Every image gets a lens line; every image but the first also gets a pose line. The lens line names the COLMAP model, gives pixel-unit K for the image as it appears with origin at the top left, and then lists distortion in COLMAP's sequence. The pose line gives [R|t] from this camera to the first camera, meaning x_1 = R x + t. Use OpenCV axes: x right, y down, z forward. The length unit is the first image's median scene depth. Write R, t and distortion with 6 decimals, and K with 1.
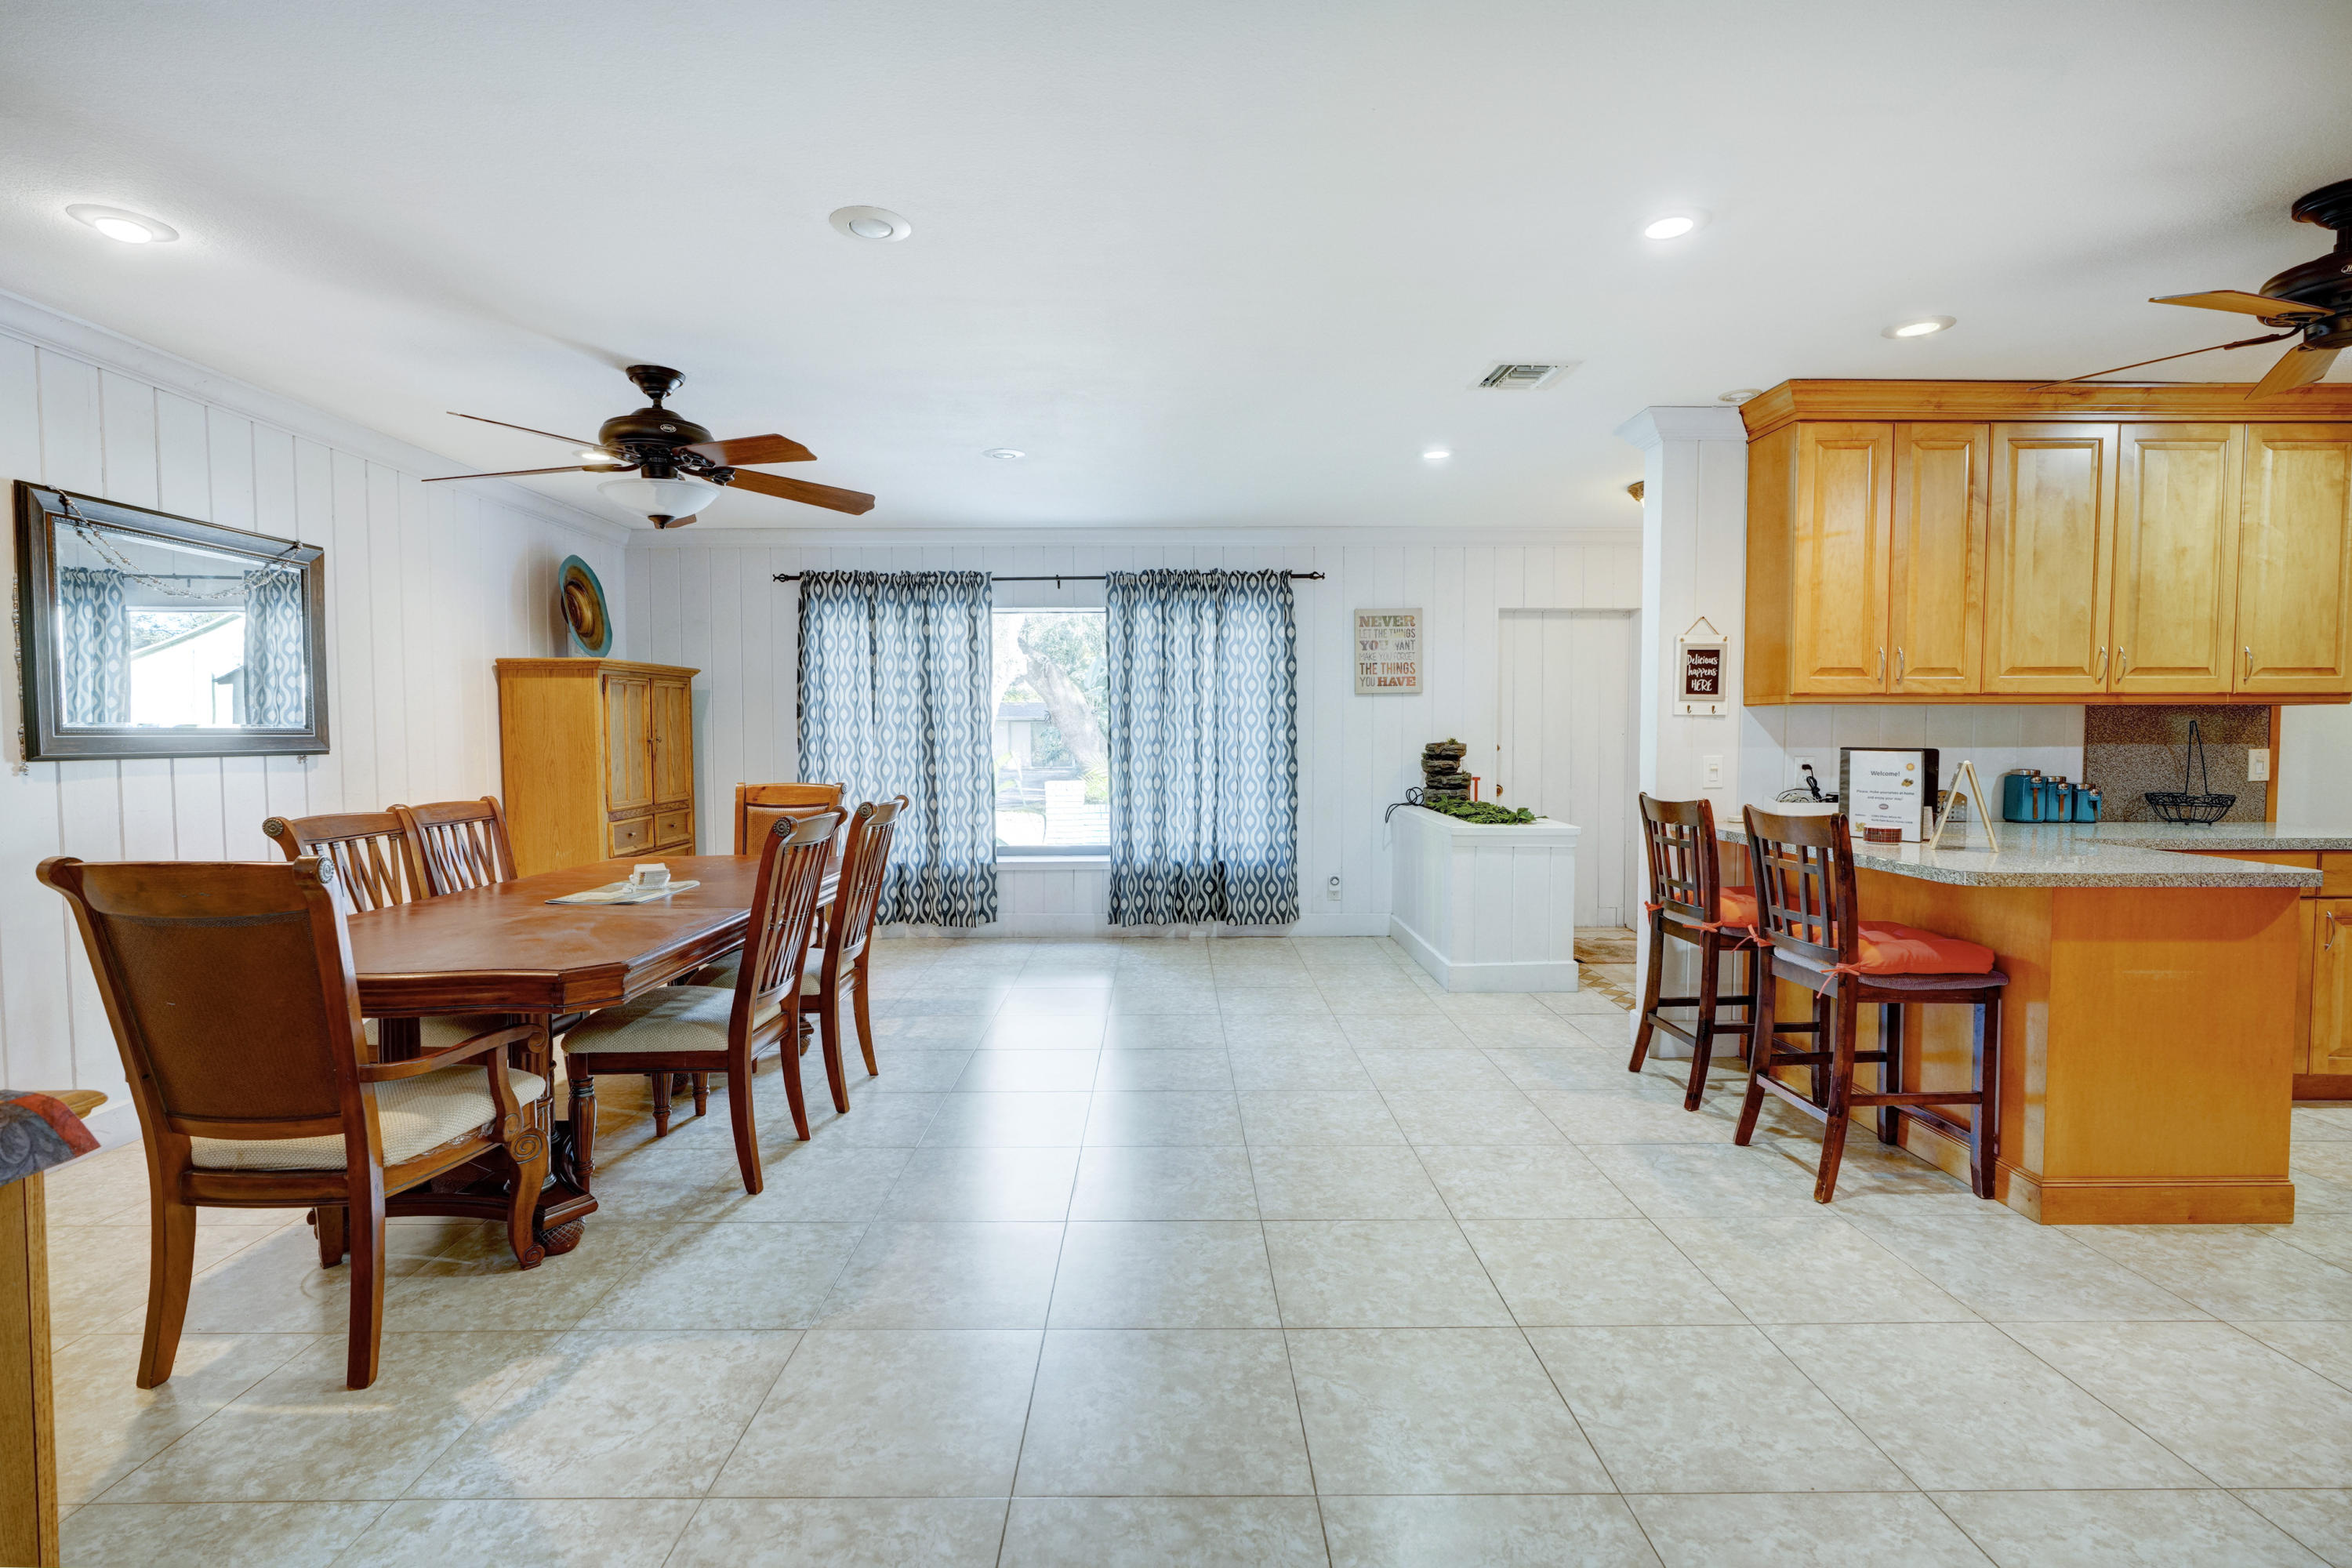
lens RADIAL K [[1068.1, 0, 1177.1], [0, 1068.1, 776.7], [0, 0, 1]] dist [-0.014621, 0.007082]
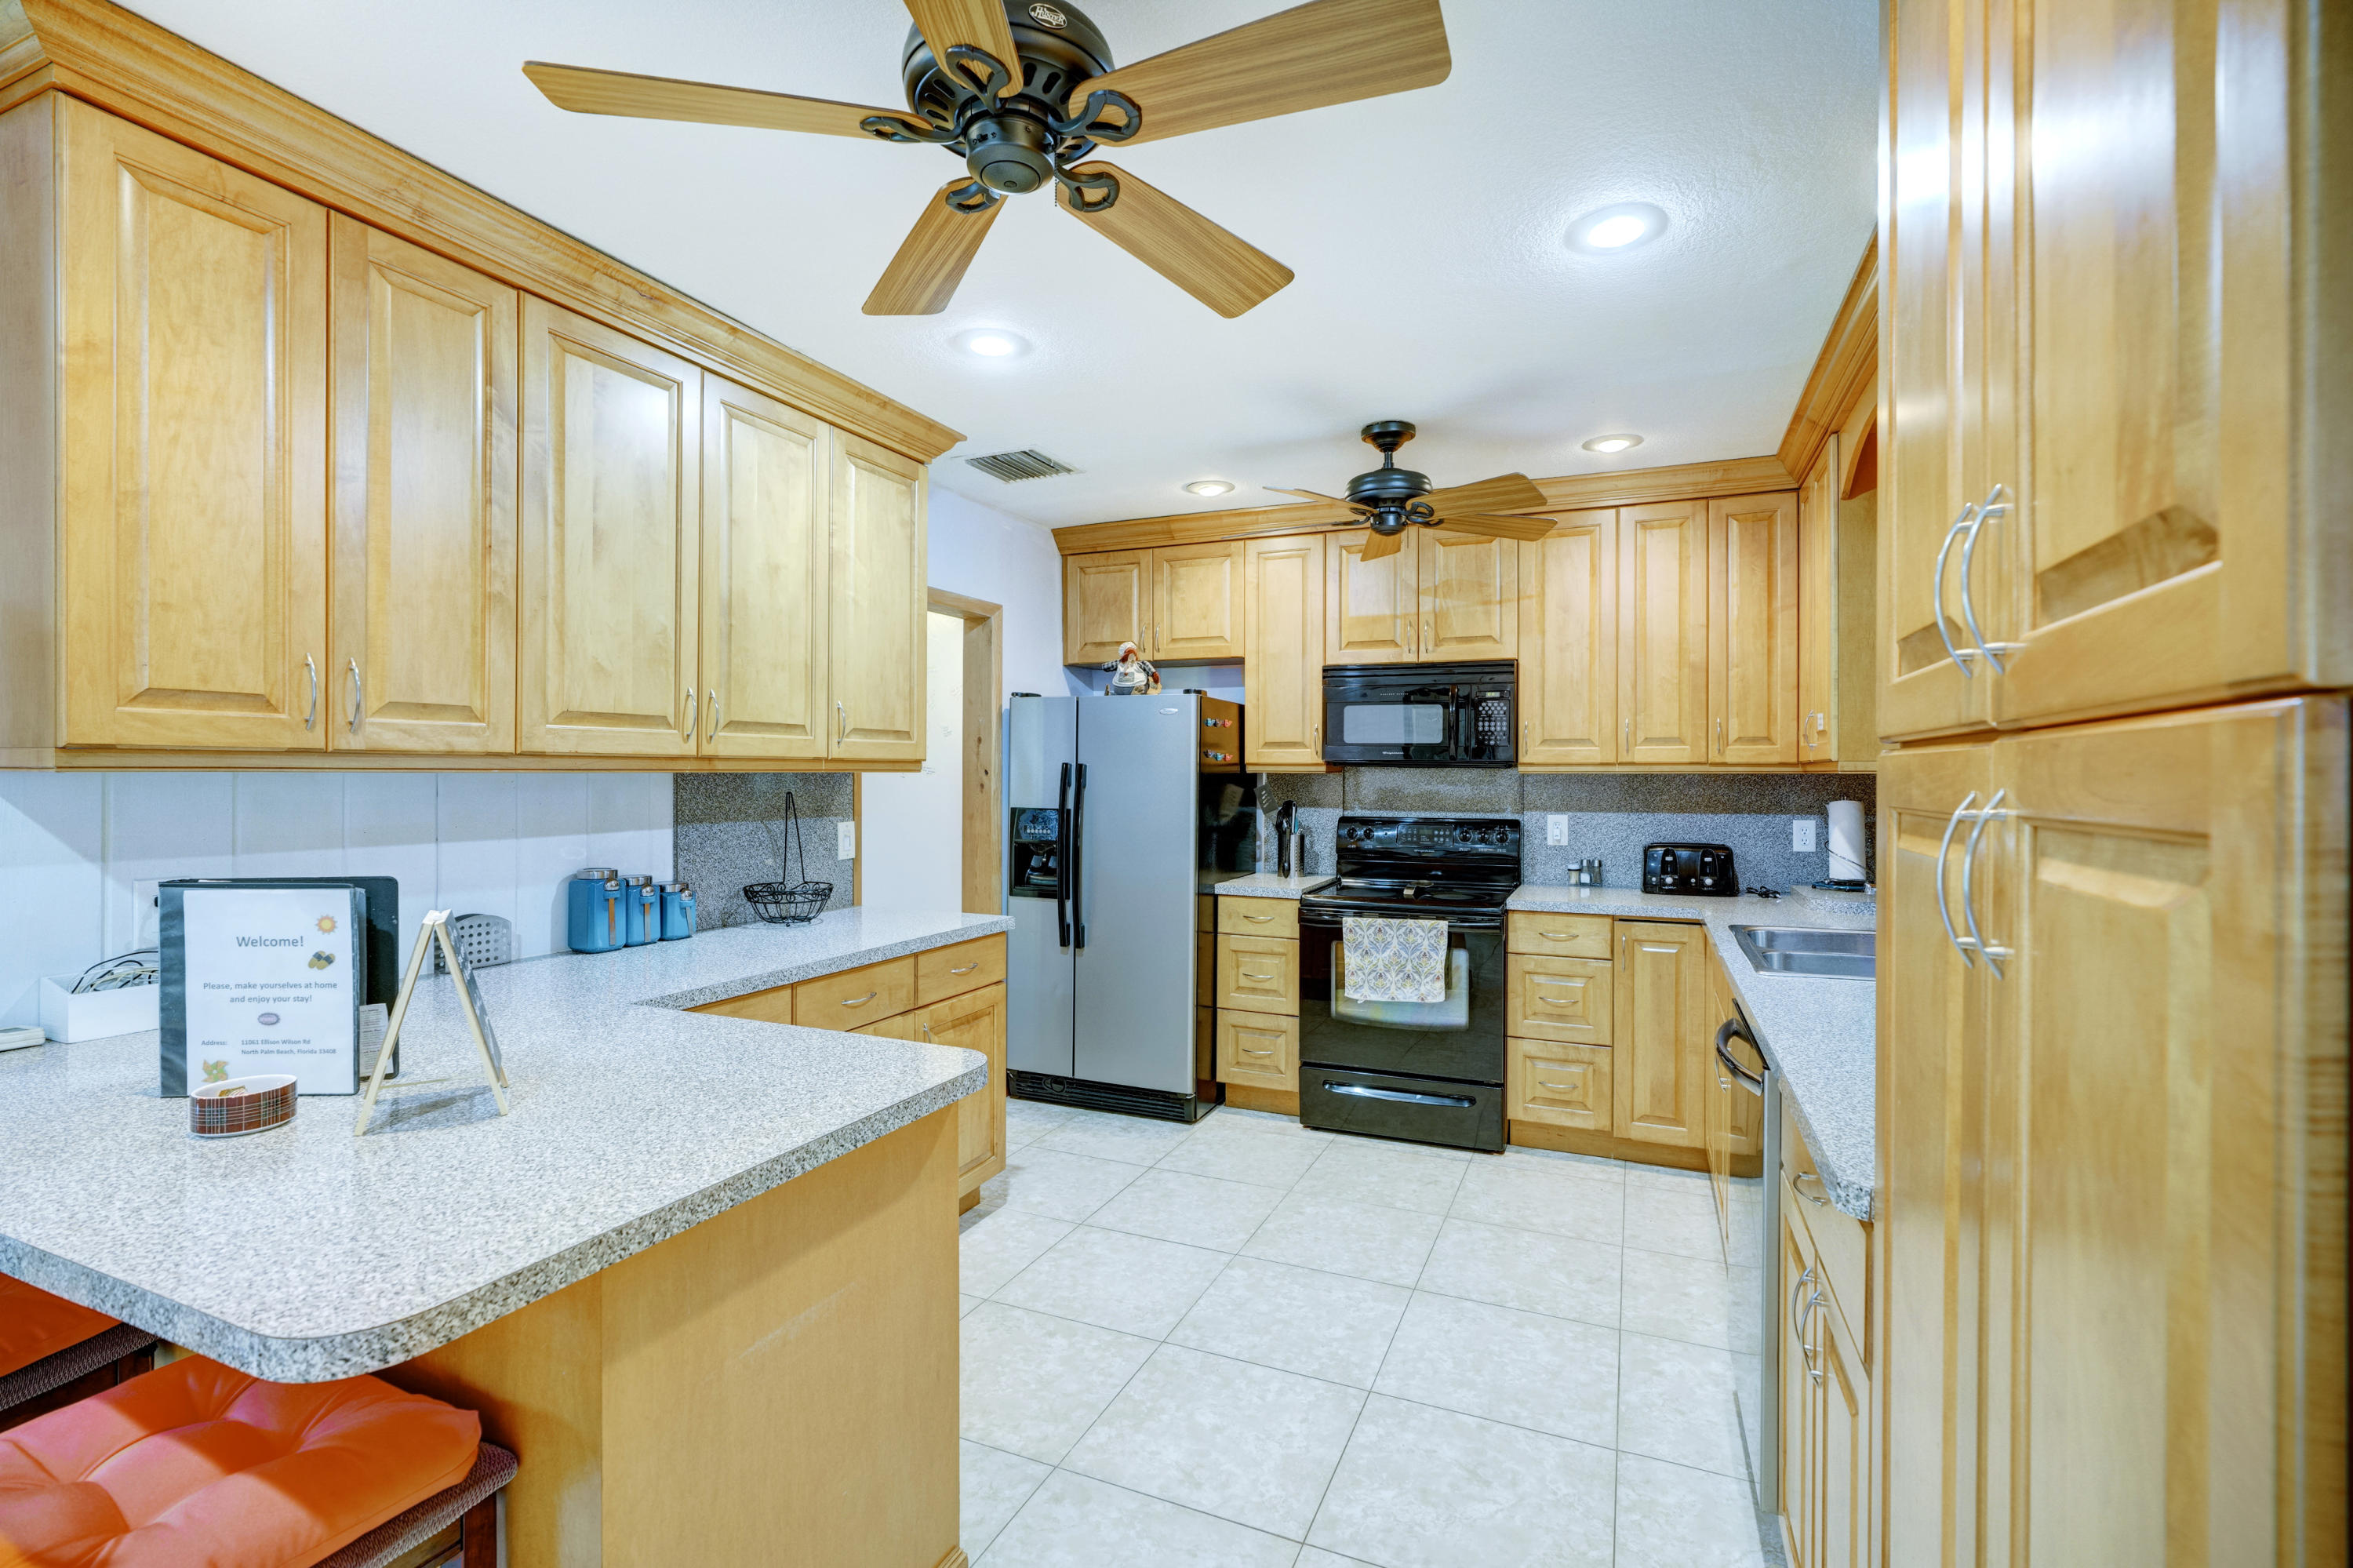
lens RADIAL K [[1048.1, 0, 1173.7], [0, 1048.1, 777.6], [0, 0, 1]] dist [-0.011015, 0.005029]
pose [[0.414237, -0.002480, 0.910166, 0.356735], [0.035536, 0.999278, -0.013451, -0.041264], [-0.909475, 0.037916, 0.414026, 0.404118]]
